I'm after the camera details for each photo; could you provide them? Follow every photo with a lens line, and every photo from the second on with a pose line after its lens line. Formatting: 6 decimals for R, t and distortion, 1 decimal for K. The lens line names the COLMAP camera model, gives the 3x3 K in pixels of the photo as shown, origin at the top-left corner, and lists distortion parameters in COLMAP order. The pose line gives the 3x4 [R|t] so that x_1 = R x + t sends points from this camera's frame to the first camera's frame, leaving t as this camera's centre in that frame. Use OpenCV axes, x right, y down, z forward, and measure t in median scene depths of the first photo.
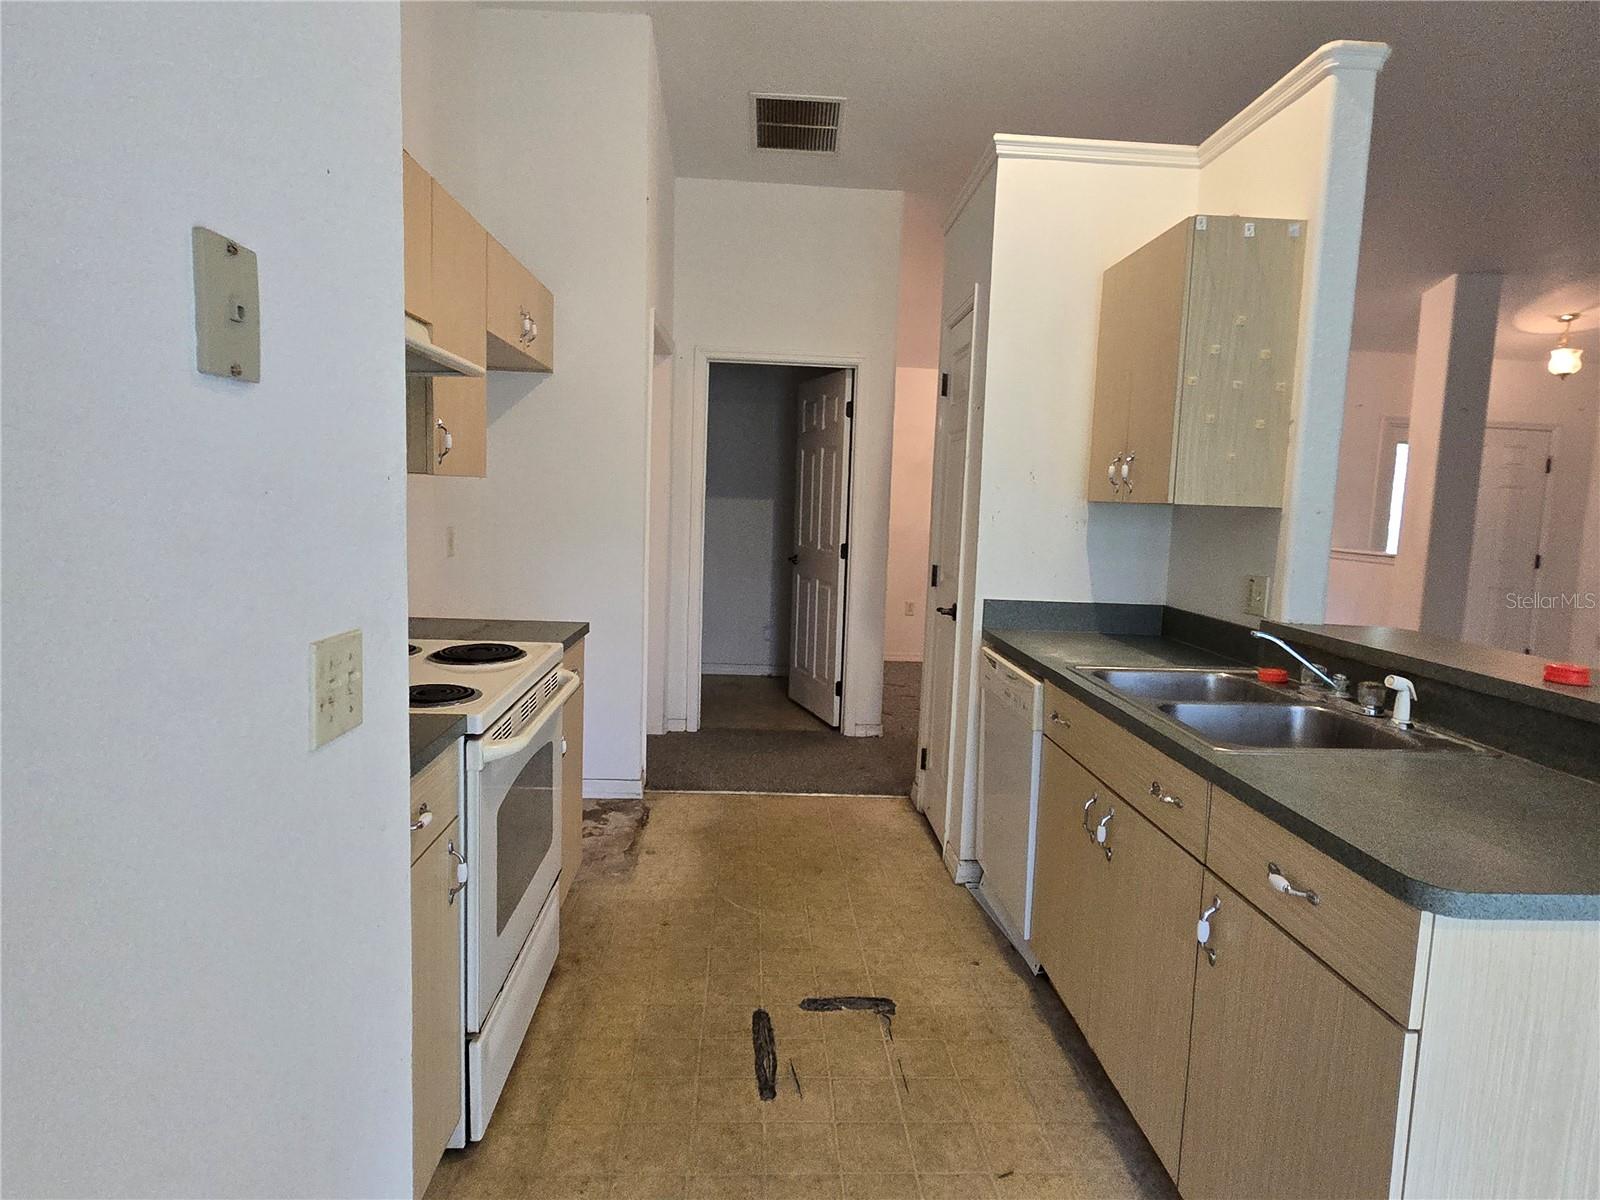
lens RADIAL K [[909.5, 0, 806.2], [0, 909.5, 589.1], [0, 0, 1]] dist [0.001402, -0.001754]
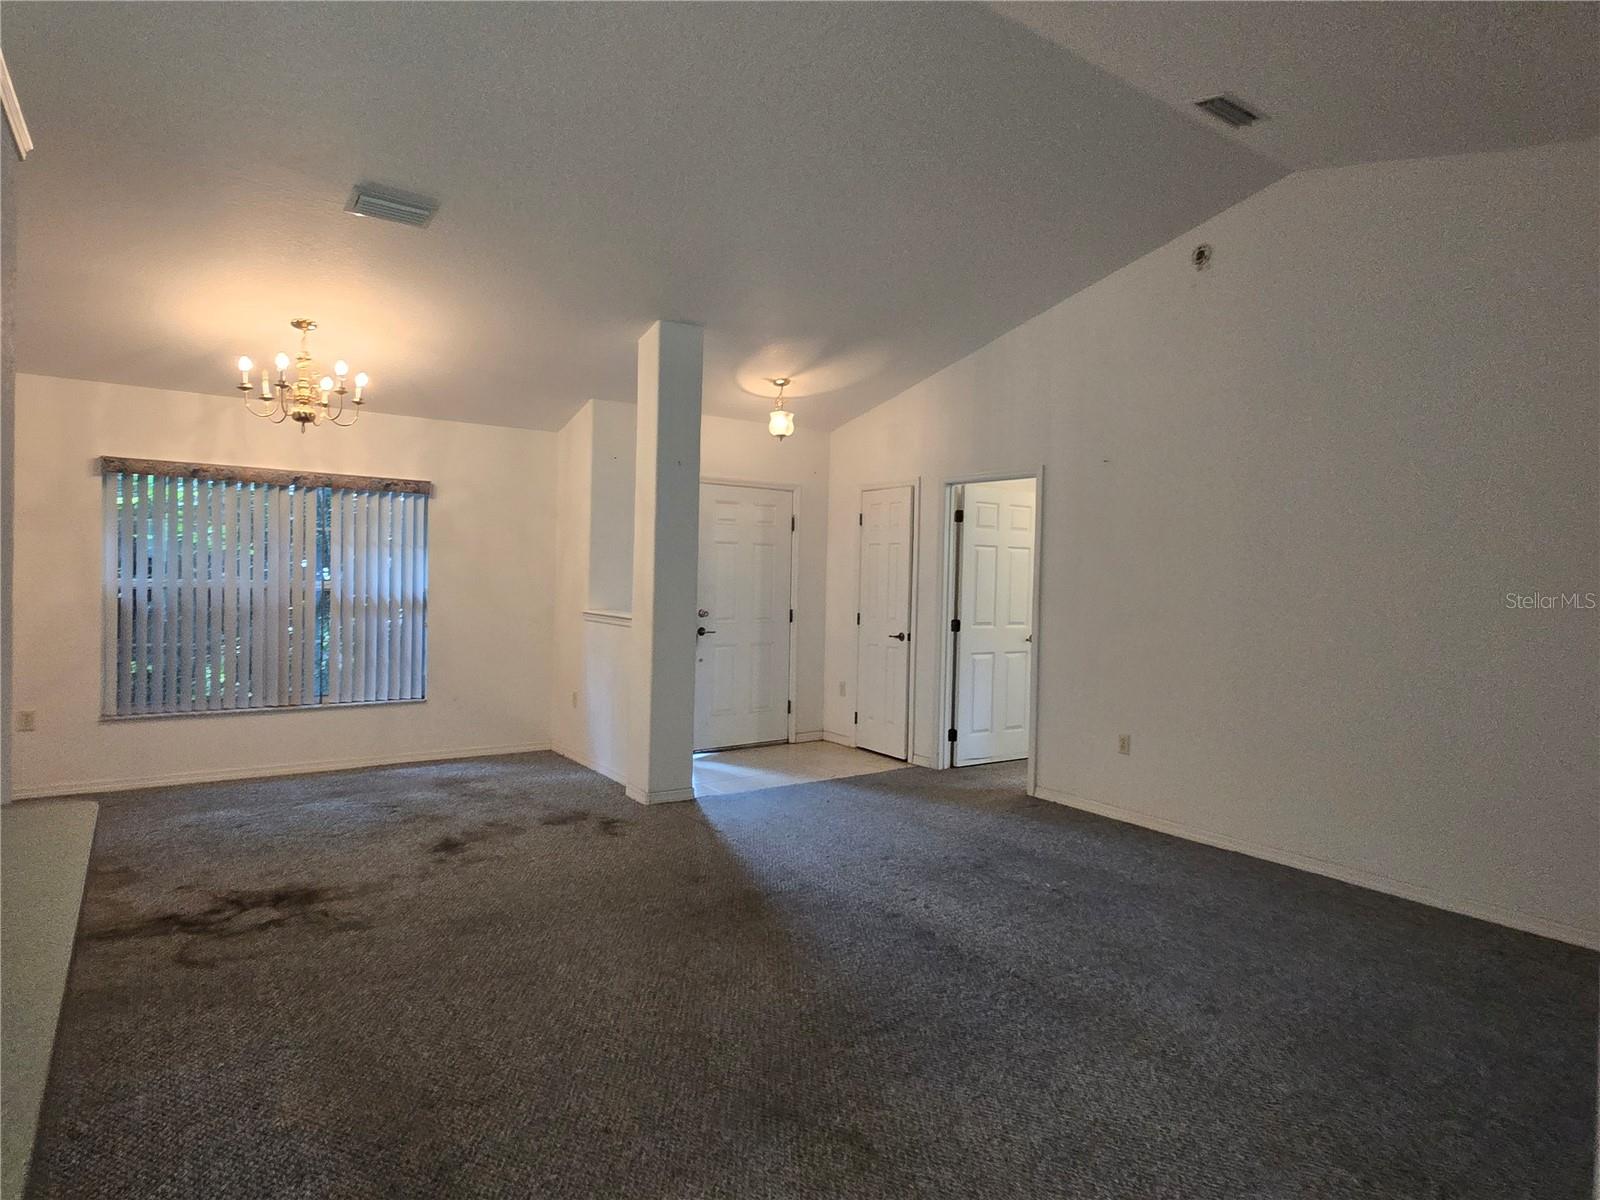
lens RADIAL K [[907.5, 0, 803.4], [0, 907.5, 589.8], [0, 0, 1]] dist [0.004782, -0.001591]
pose [[0.848370, -0.024890, 0.528818, 0.854563], [0.058656, 0.997163, -0.047167, -0.030798], [-0.526144, 0.071033, 0.847424, 0.345362]]
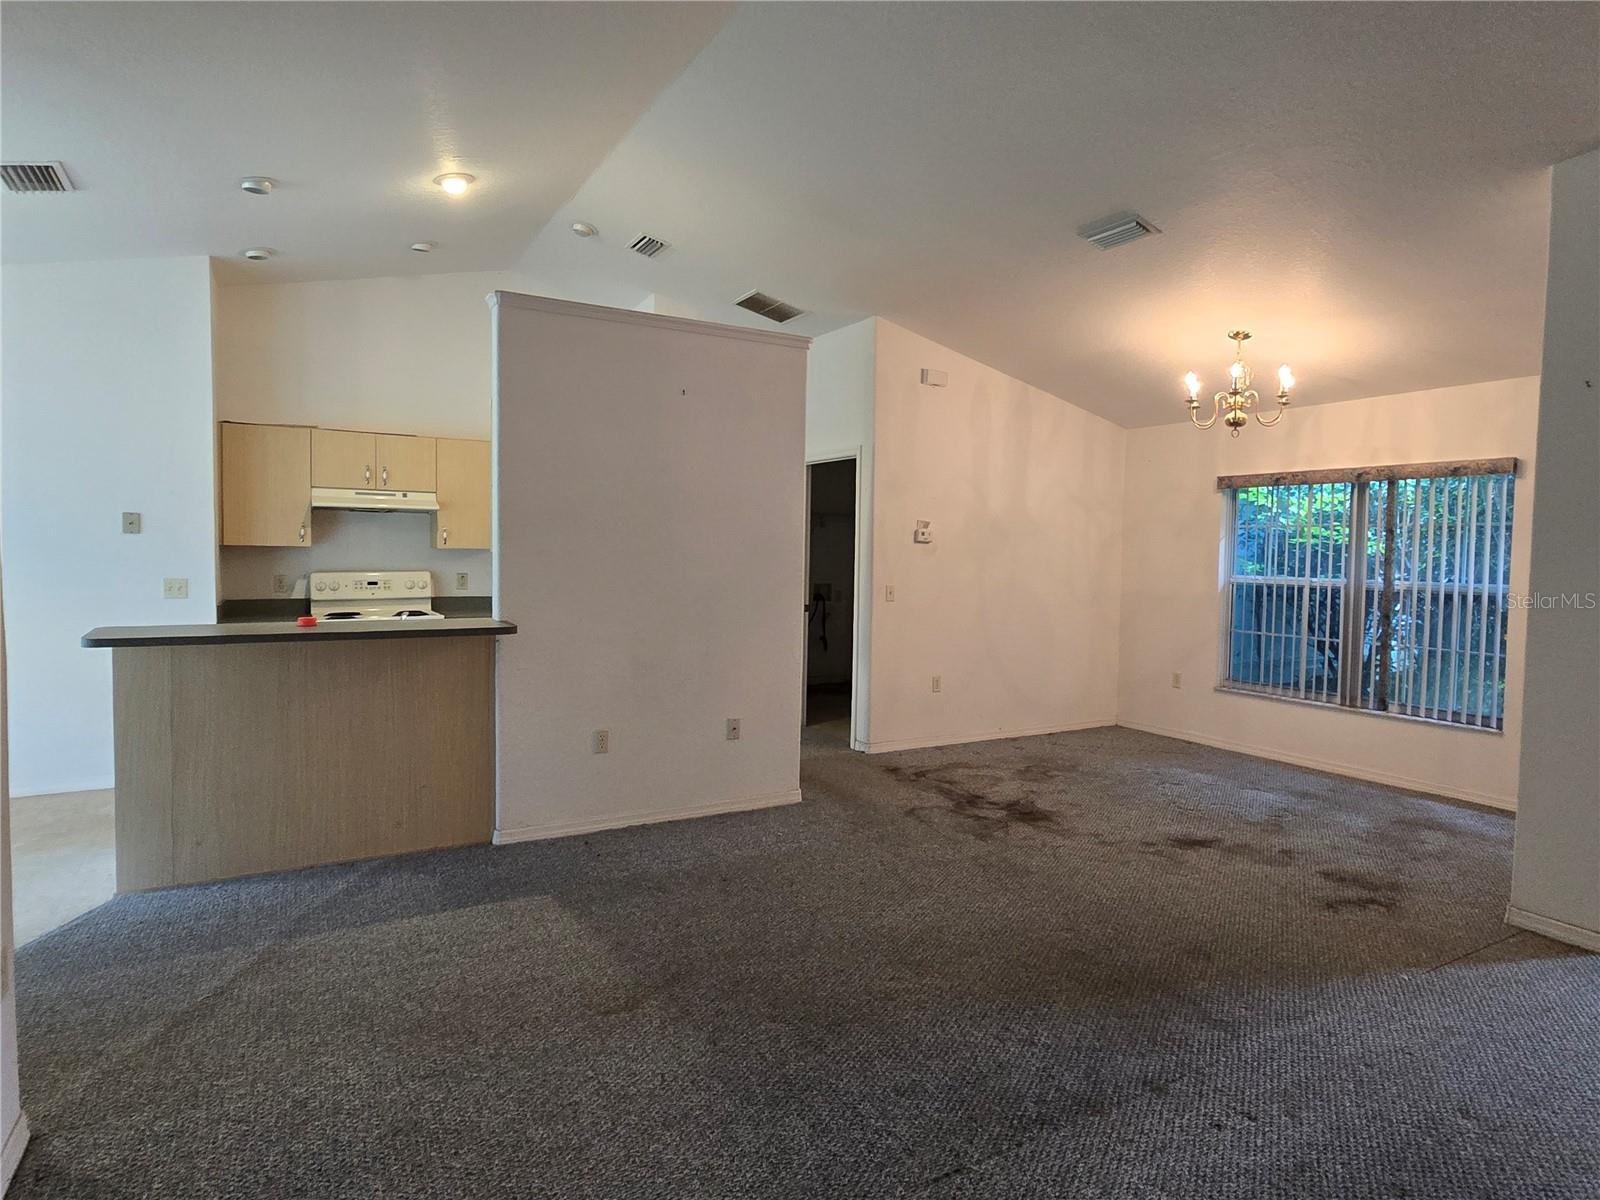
lens RADIAL K [[907.5, 0, 803.4], [0, 907.5, 589.8], [0, 0, 1]] dist [0.004782, -0.001591]
pose [[0.452959, 0.009021, -0.891486, 2.595633], [-0.090103, 0.995292, -0.035709, -0.005139], [0.886967, 0.096500, 0.451639, 0.810189]]
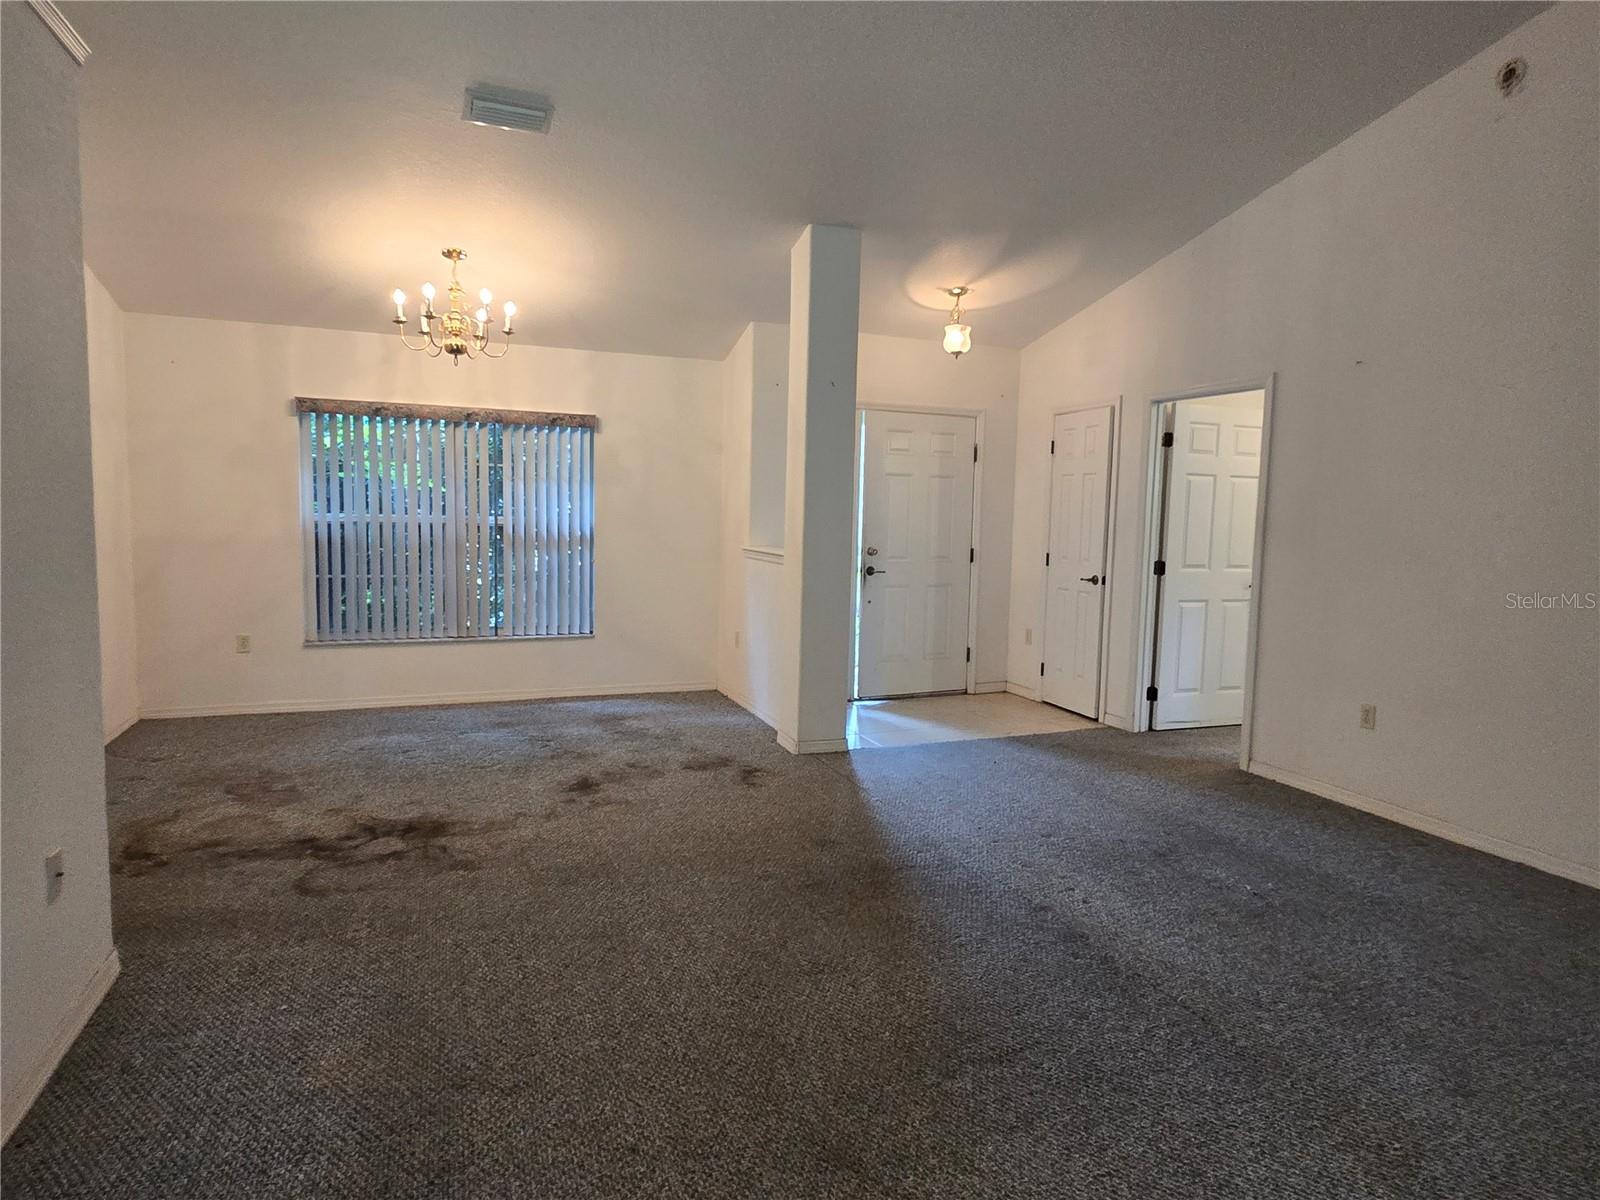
lens RADIAL K [[907.5, 0, 803.4], [0, 907.5, 589.8], [0, 0, 1]] dist [0.004782, -0.001591]
pose [[0.949987, -0.042003, 0.309451, 1.097472], [0.042681, 0.999078, 0.004582, -0.018380], [-0.309358, 0.008855, 0.950904, 0.486441]]
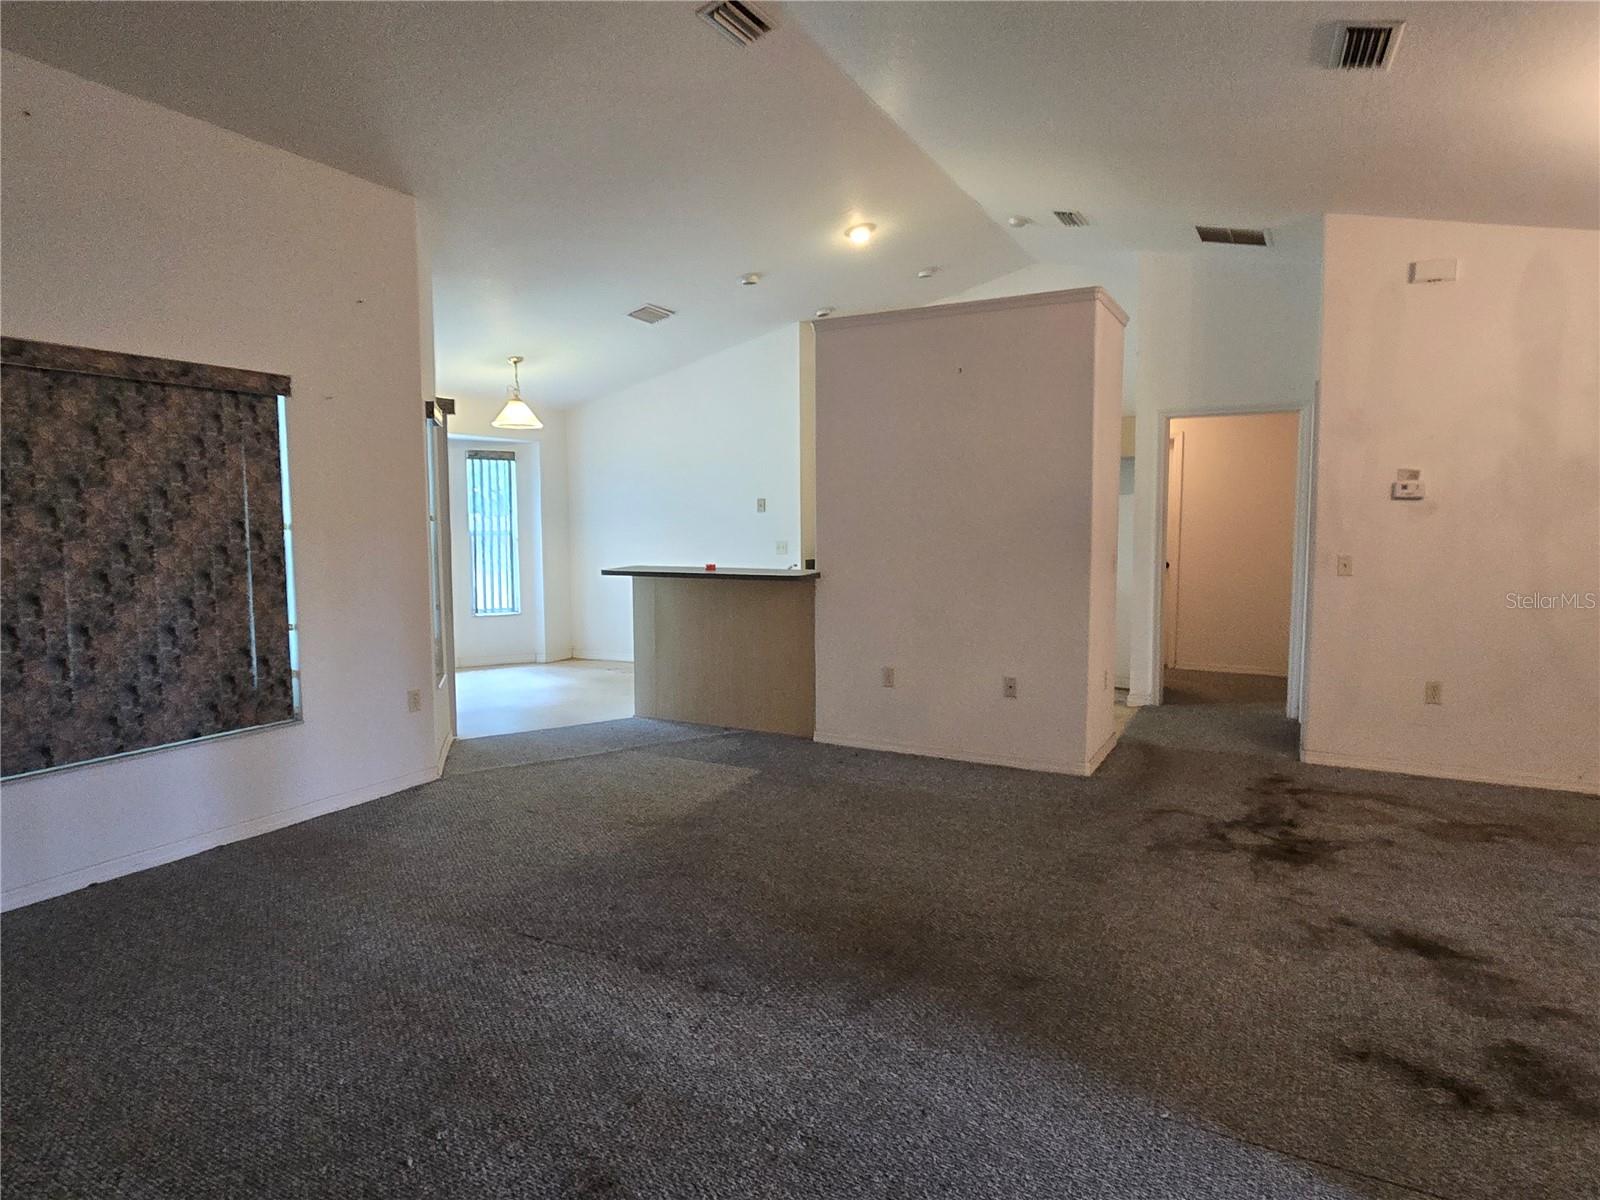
lens RADIAL K [[909.5, 0, 806.2], [0, 909.5, 589.1], [0, 0, 1]] dist [0.001402, -0.001754]
pose [[-0.517617, 0.033991, -0.854937, 2.775187], [-0.100999, 0.989797, 0.100502, -0.152019], [0.849631, 0.138370, -0.508902, 2.336728]]
